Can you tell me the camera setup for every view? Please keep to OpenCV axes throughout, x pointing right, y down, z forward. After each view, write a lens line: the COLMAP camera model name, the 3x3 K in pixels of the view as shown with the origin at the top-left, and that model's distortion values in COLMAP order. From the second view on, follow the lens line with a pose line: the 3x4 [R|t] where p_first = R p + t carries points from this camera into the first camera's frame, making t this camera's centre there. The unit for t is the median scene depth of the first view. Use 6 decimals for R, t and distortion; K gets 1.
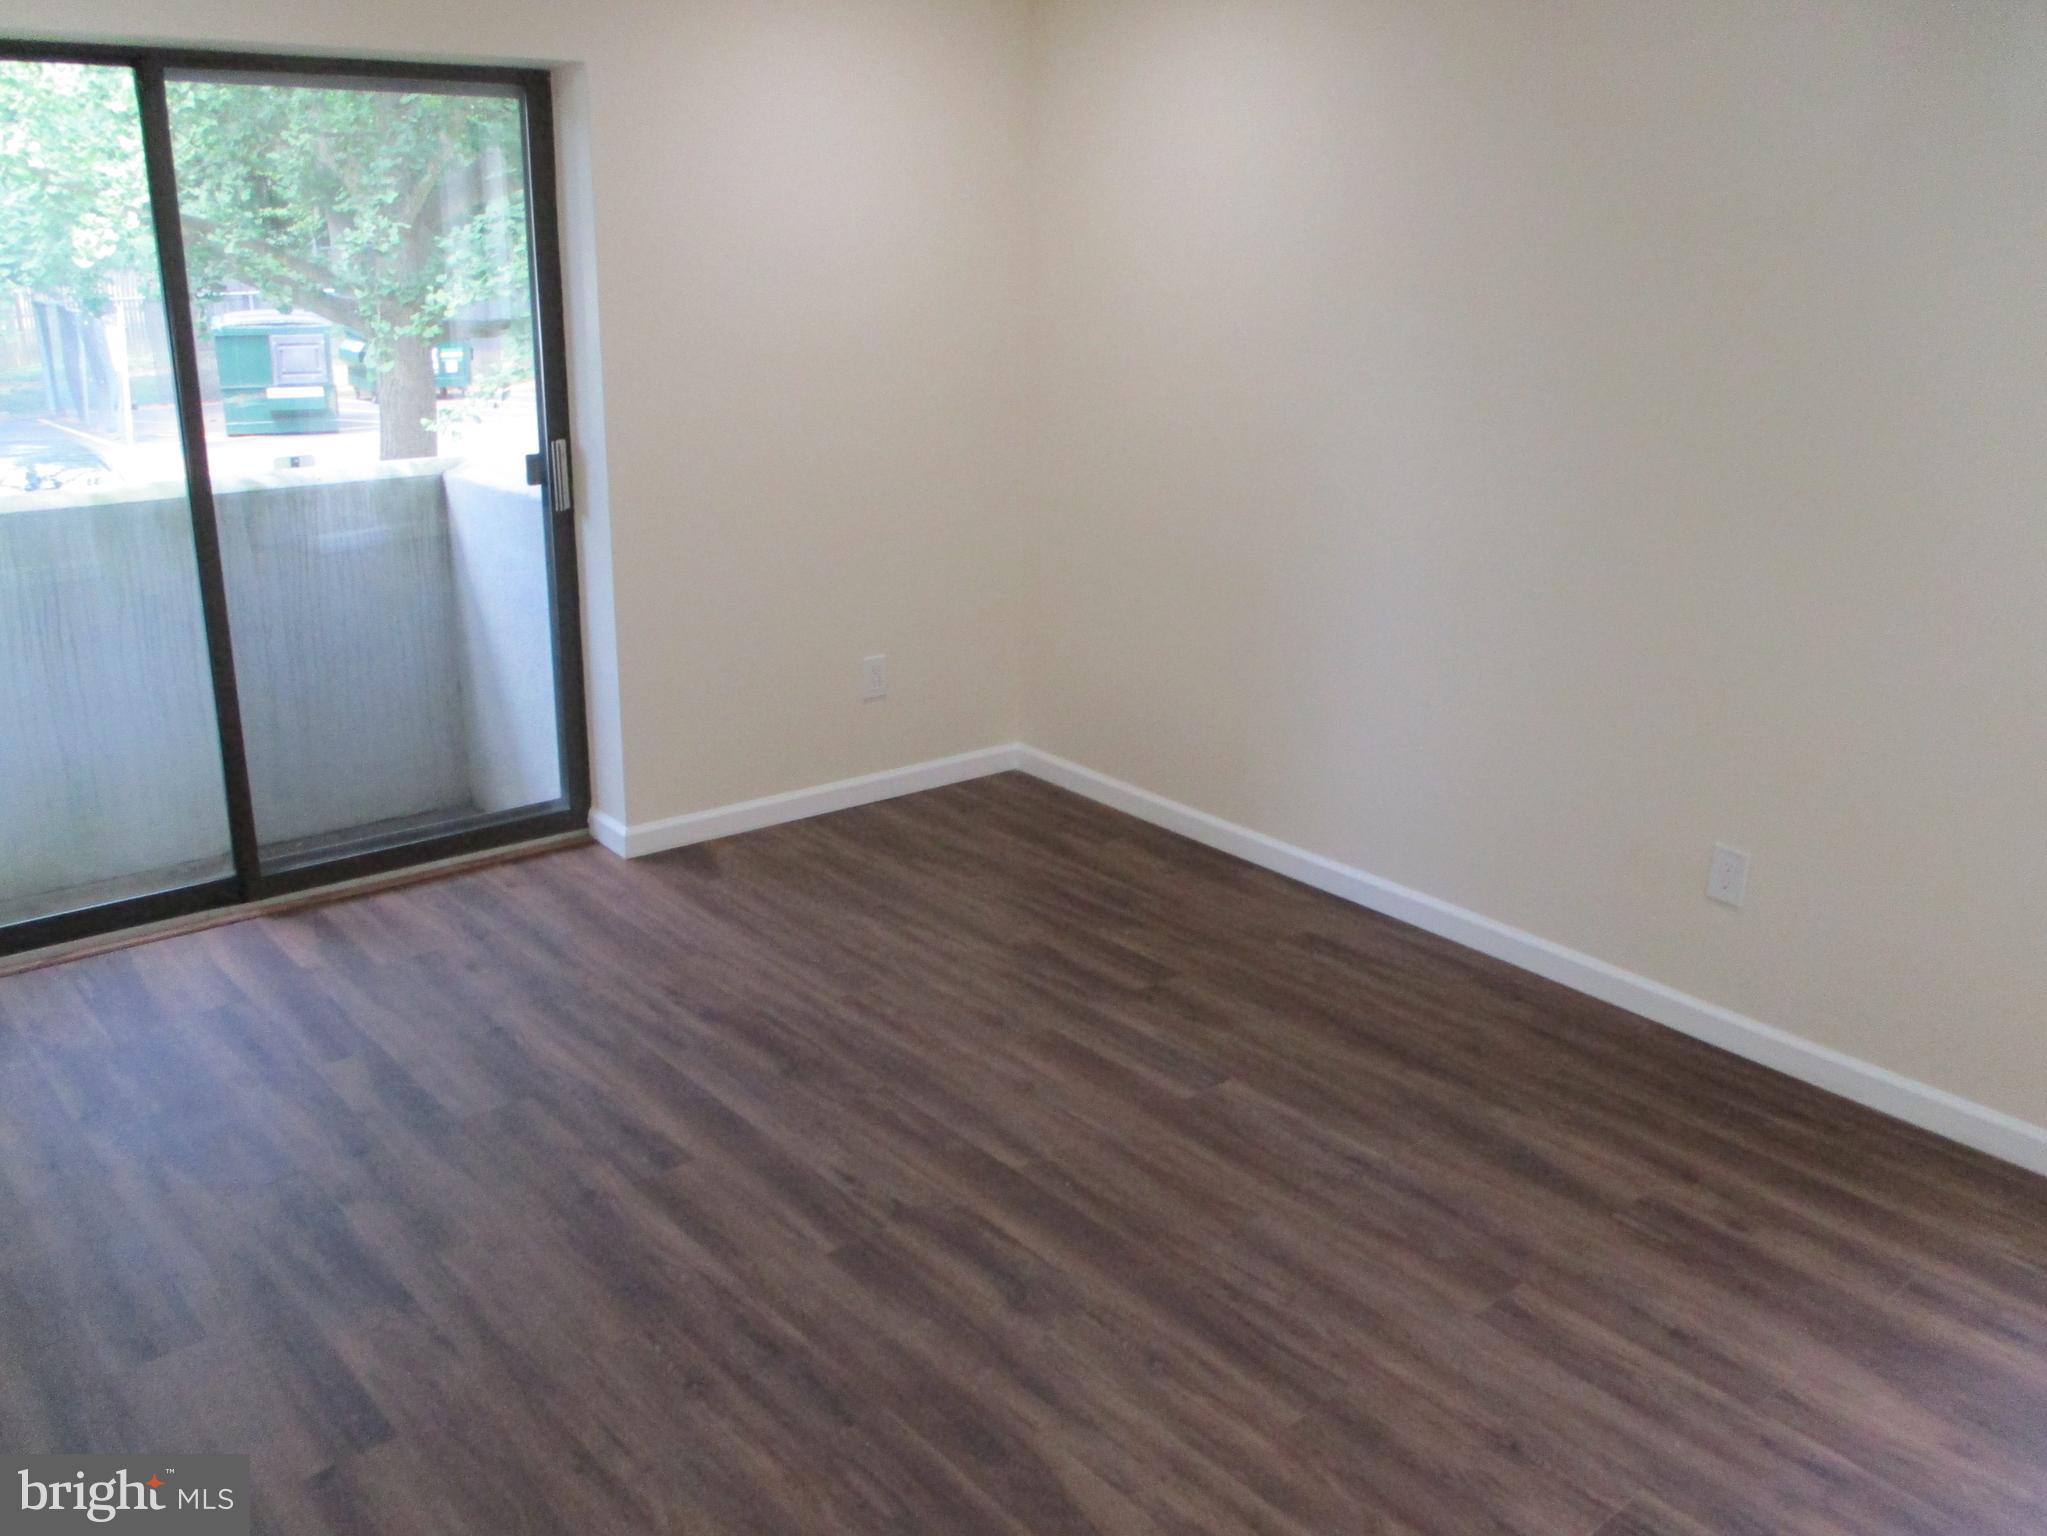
lens RADIAL K [[1744.3, 0, 1023.5], [0, 1744.3, 768.0], [0, 0, 1]] dist [-0.061607, 0.001732]
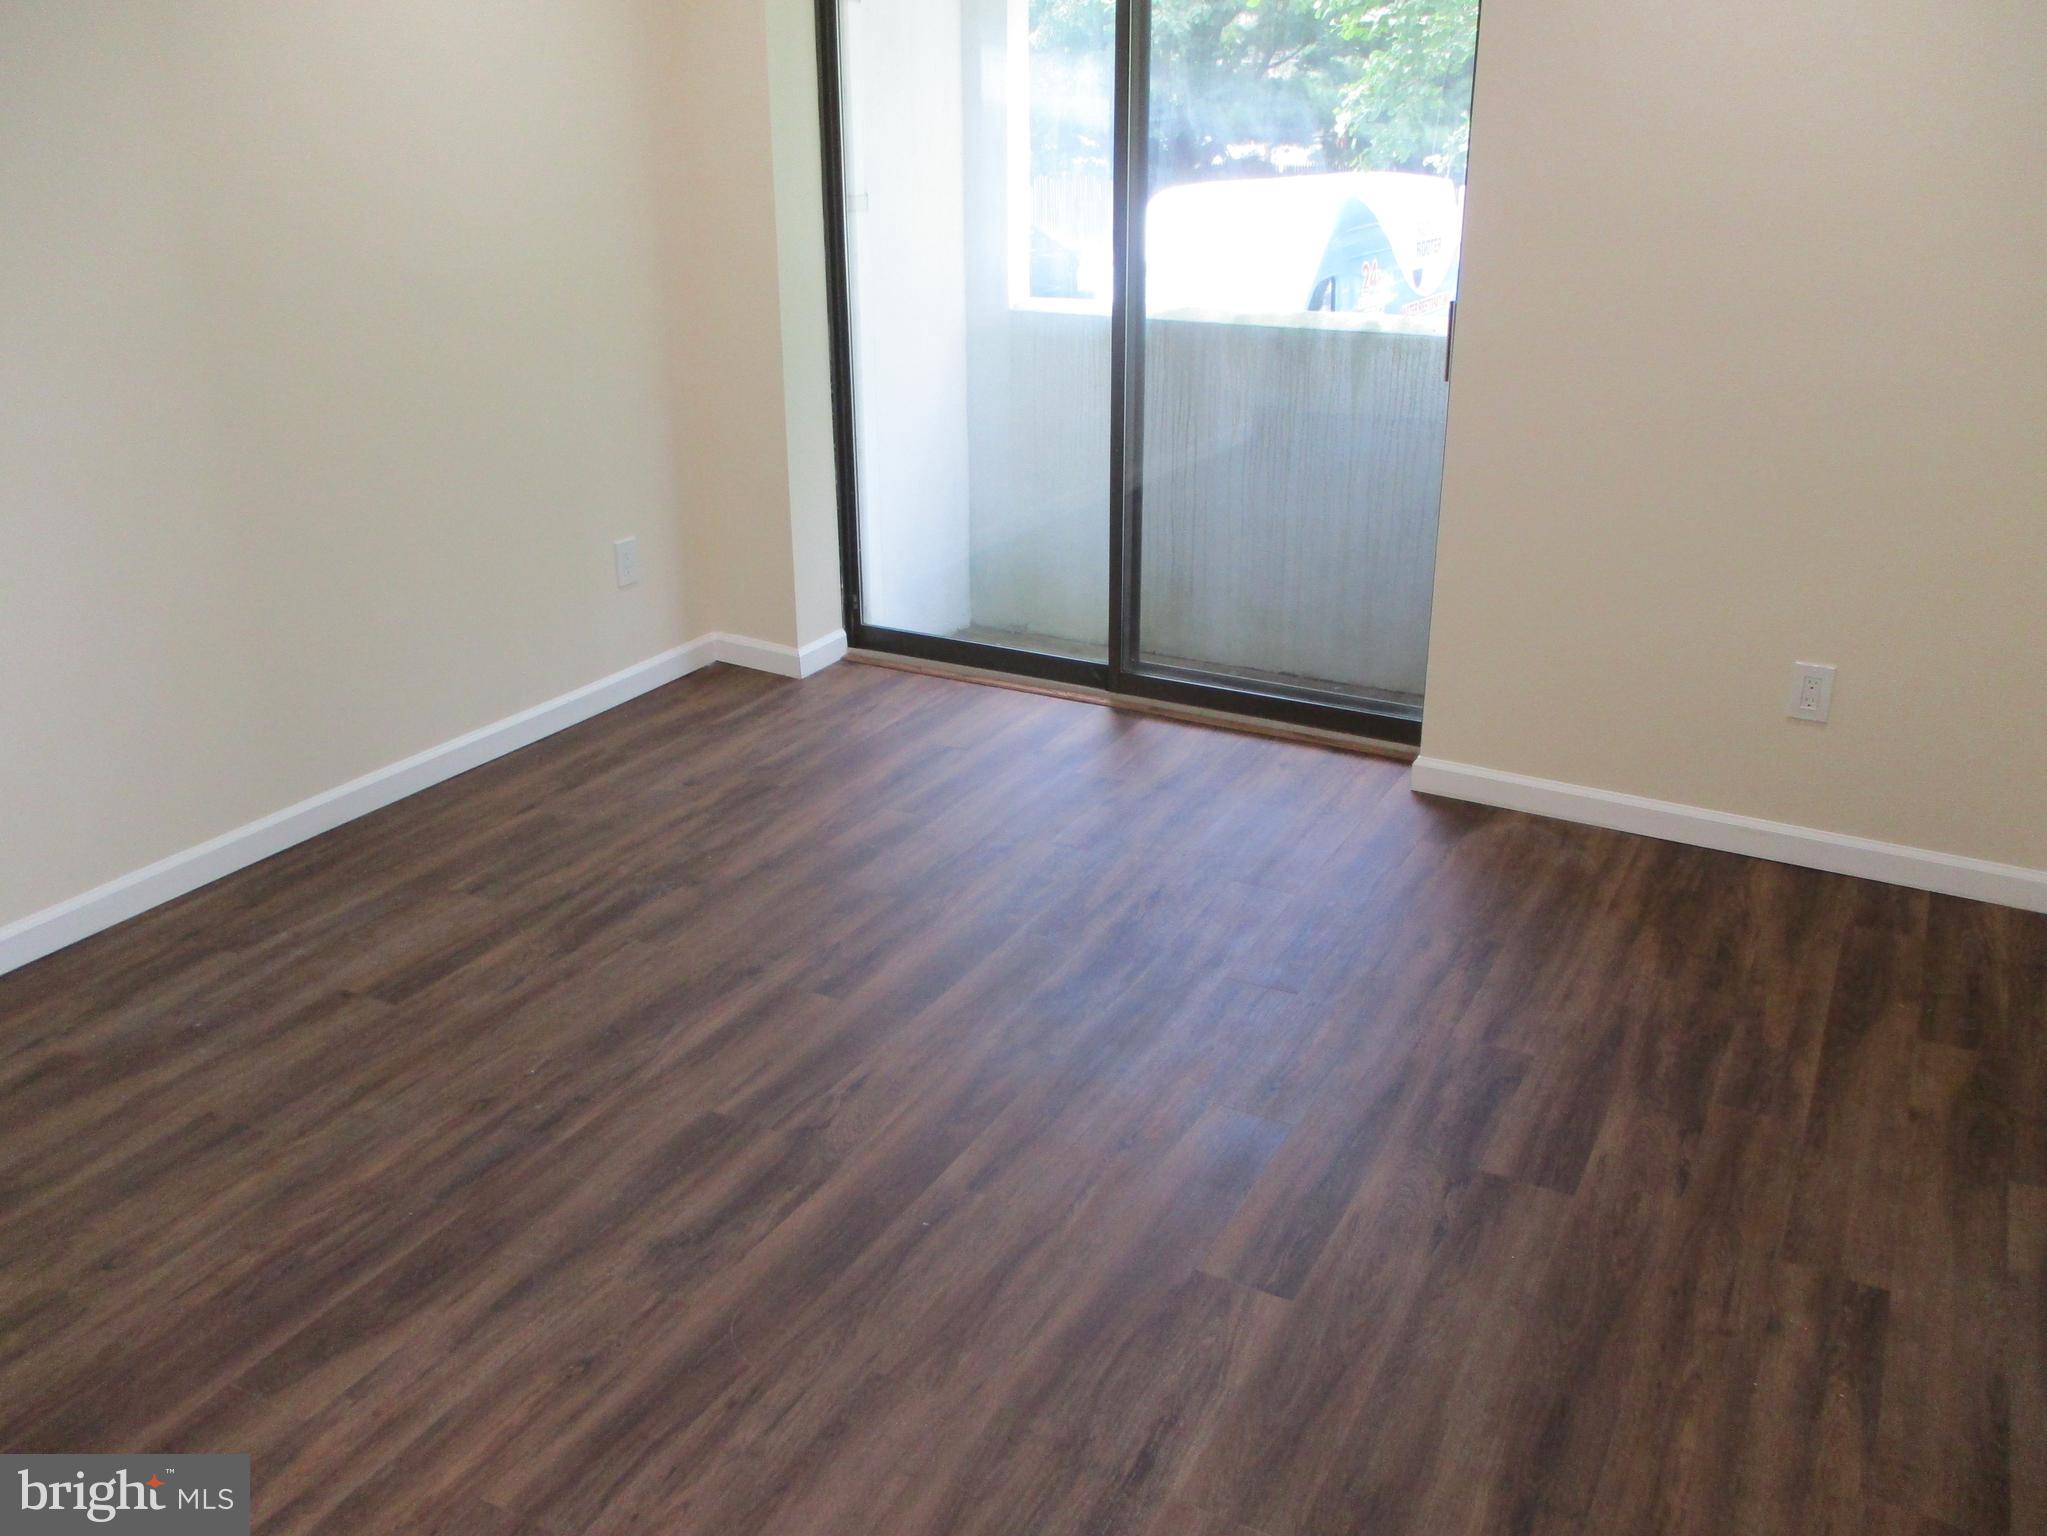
lens RADIAL K [[1719.9, 0, 1025.6], [0, 1719.9, 728.4], [0, 0, 1]] dist [-0.023446, 0.003962]
pose [[0.360257, 0.308800, -0.880260, 0.548802], [-0.276812, 0.936507, 0.215243, -0.131948], [0.890837, 0.166124, 0.422863, 0.539461]]
